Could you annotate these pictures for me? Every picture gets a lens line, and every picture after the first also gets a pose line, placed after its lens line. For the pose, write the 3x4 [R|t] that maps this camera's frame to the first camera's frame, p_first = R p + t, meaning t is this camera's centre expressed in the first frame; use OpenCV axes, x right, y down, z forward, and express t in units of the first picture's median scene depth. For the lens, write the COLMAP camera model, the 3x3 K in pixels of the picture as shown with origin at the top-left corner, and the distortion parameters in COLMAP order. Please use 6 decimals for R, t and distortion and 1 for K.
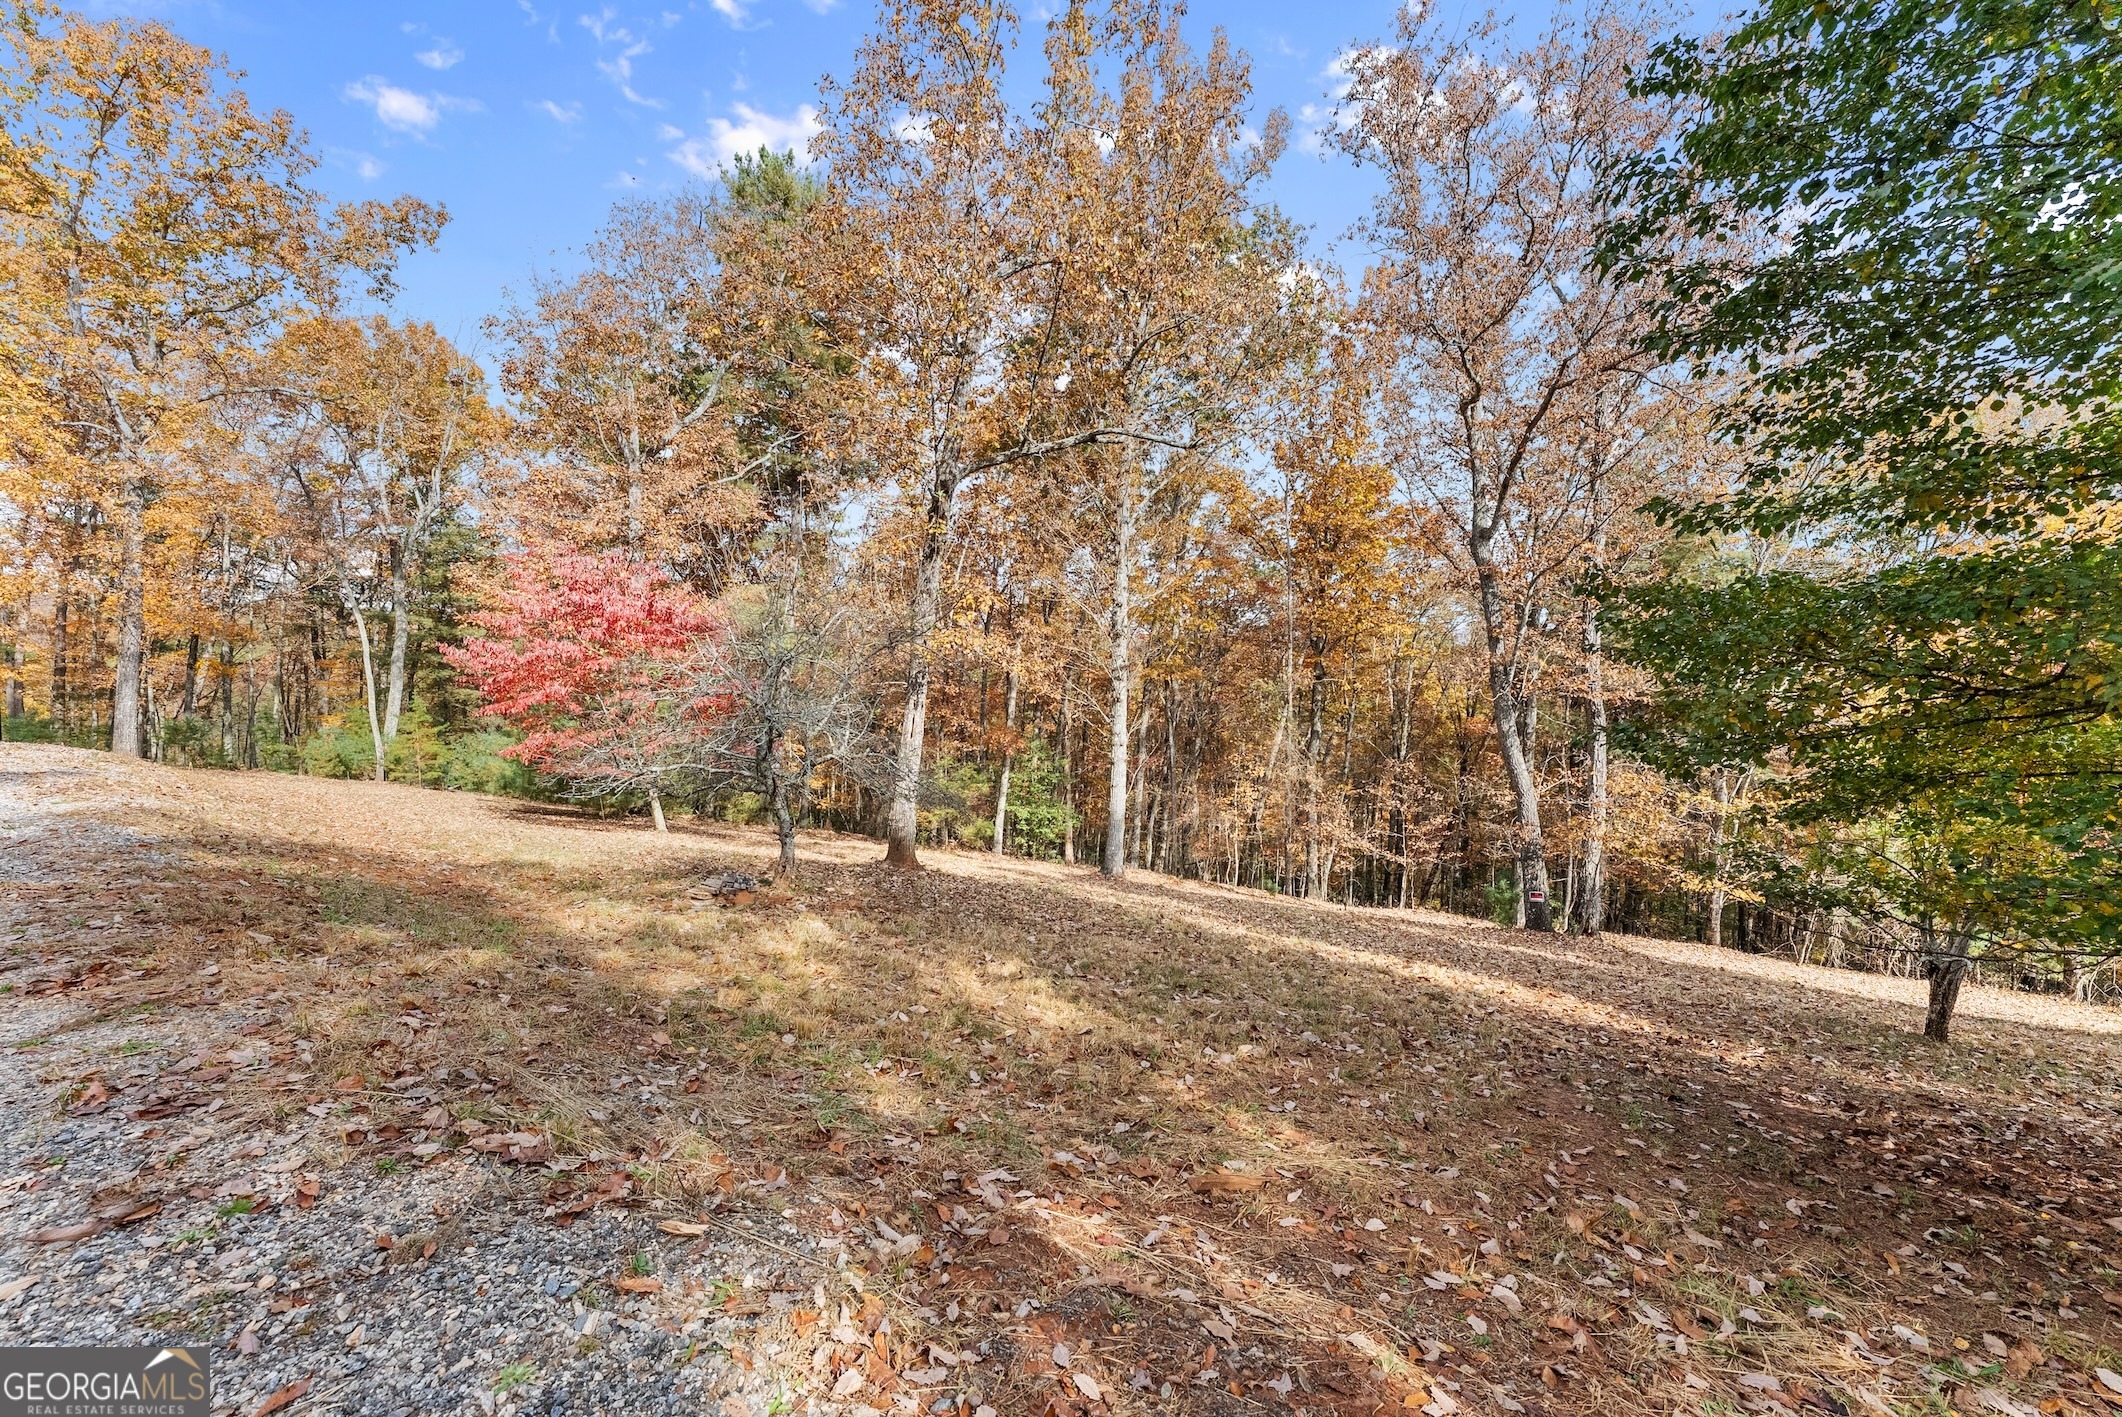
lens RADIAL K [[857.9, 0, 1061.0], [0, 857.9, 708.5], [0, 0, 1]] dist [-0.000953, -0.000640]
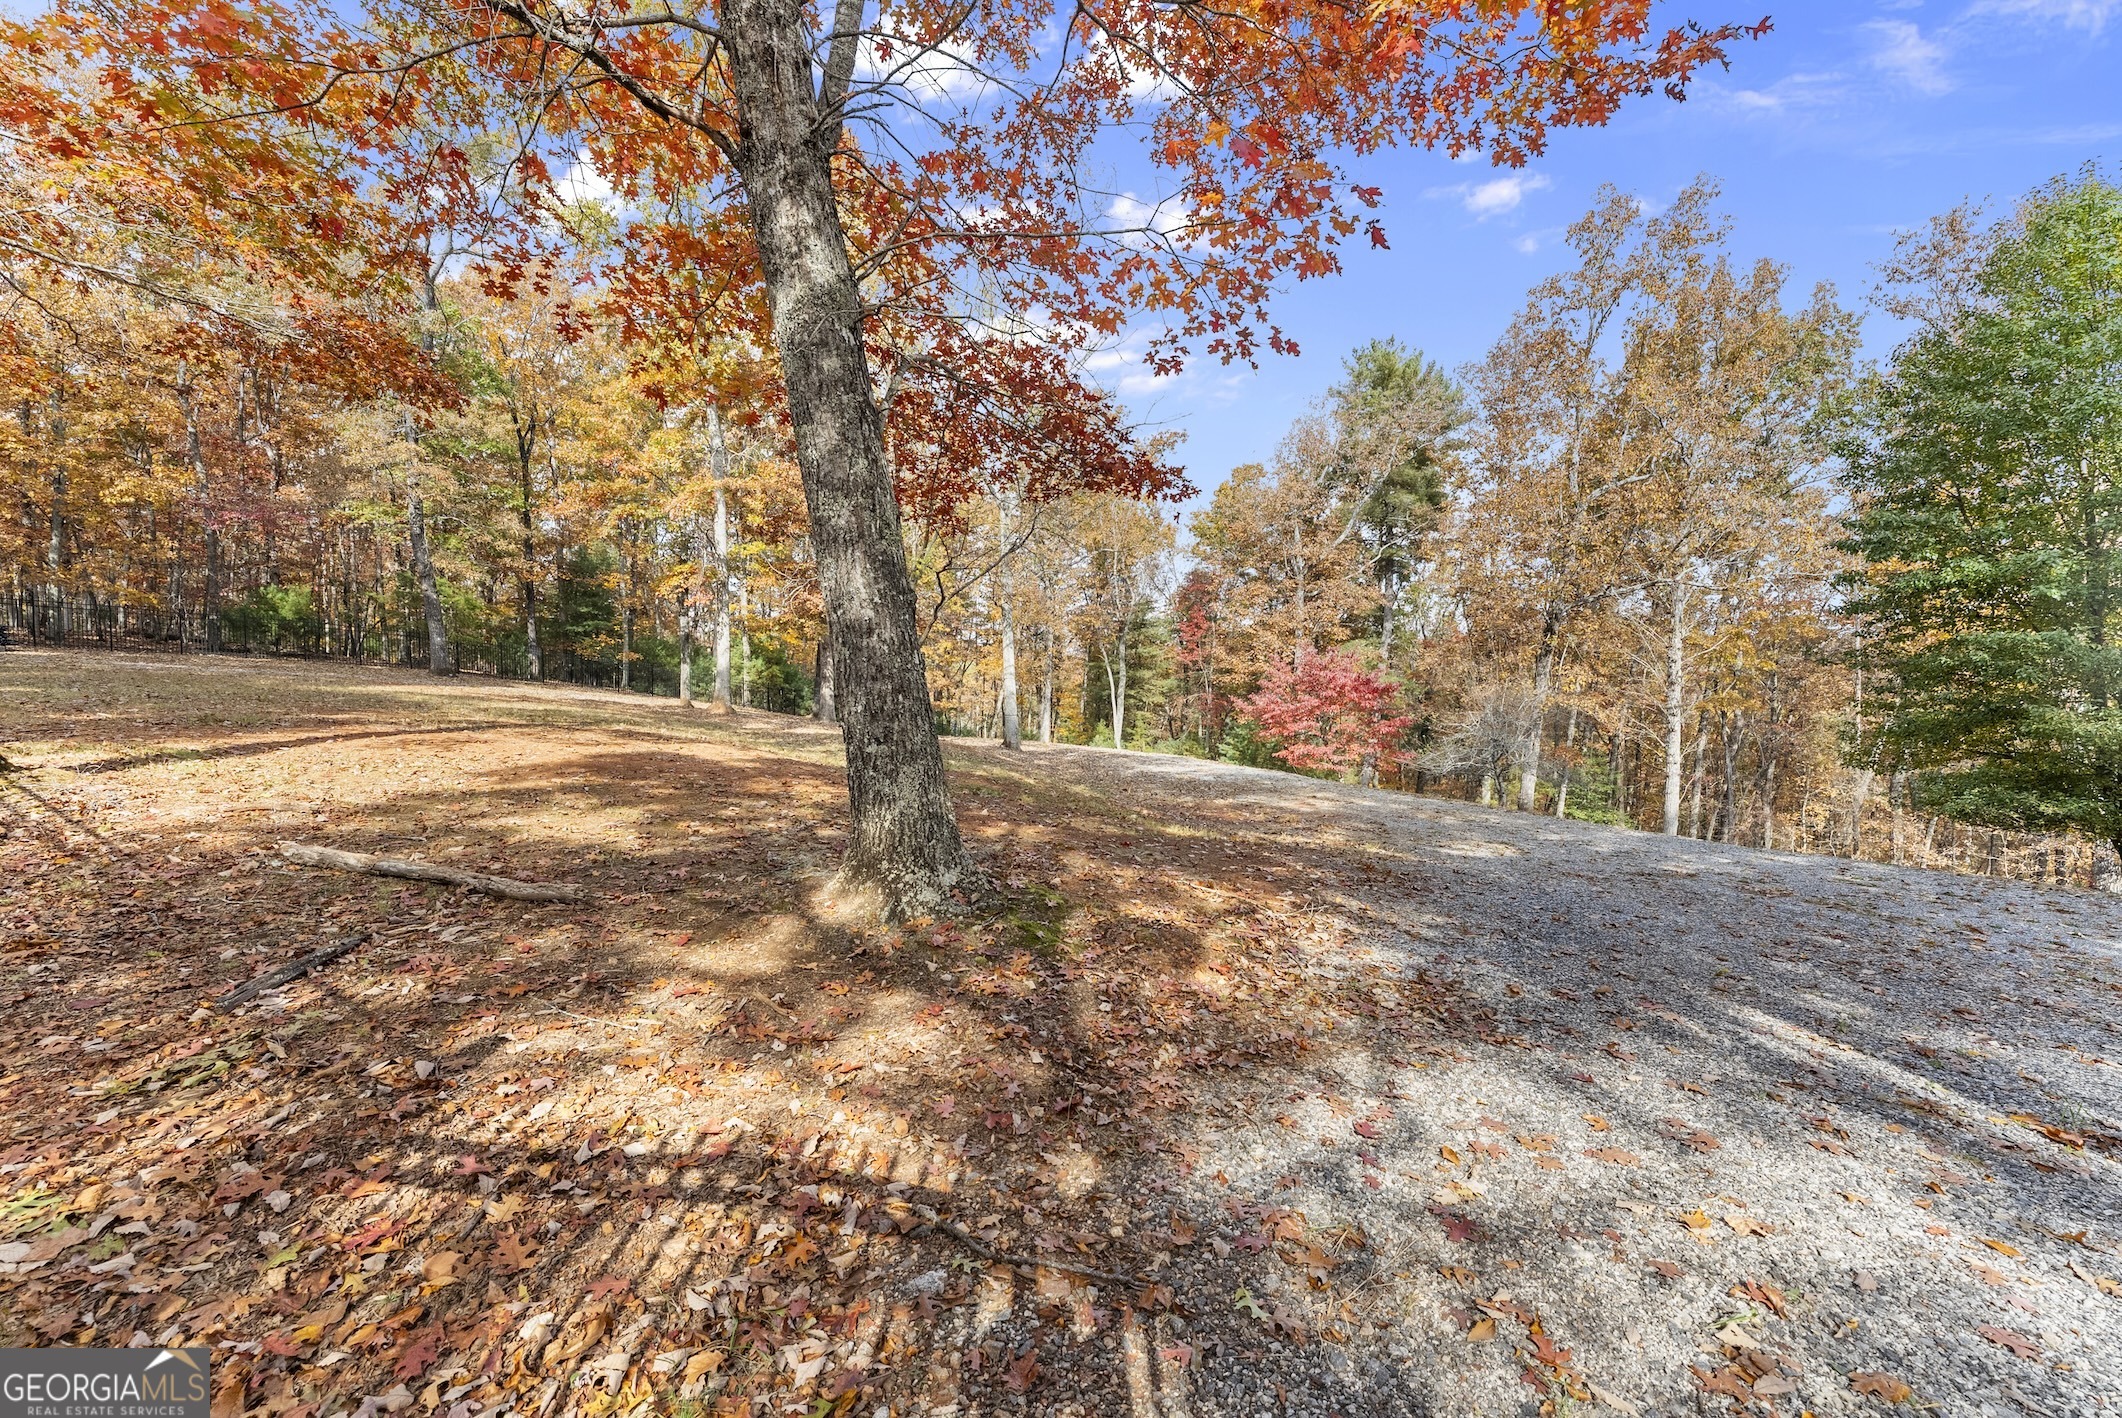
lens RADIAL K [[864.0, 0, 1061.0], [0, 864.0, 709.0], [0, 0, 1]] dist [-0.000834, 0.000051]
pose [[0.852440, 0.002498, -0.522819, -0.040427], [-0.006791, 0.999957, -0.006295, -0.025939], [0.522781, 0.008917, 0.852420, -0.618347]]
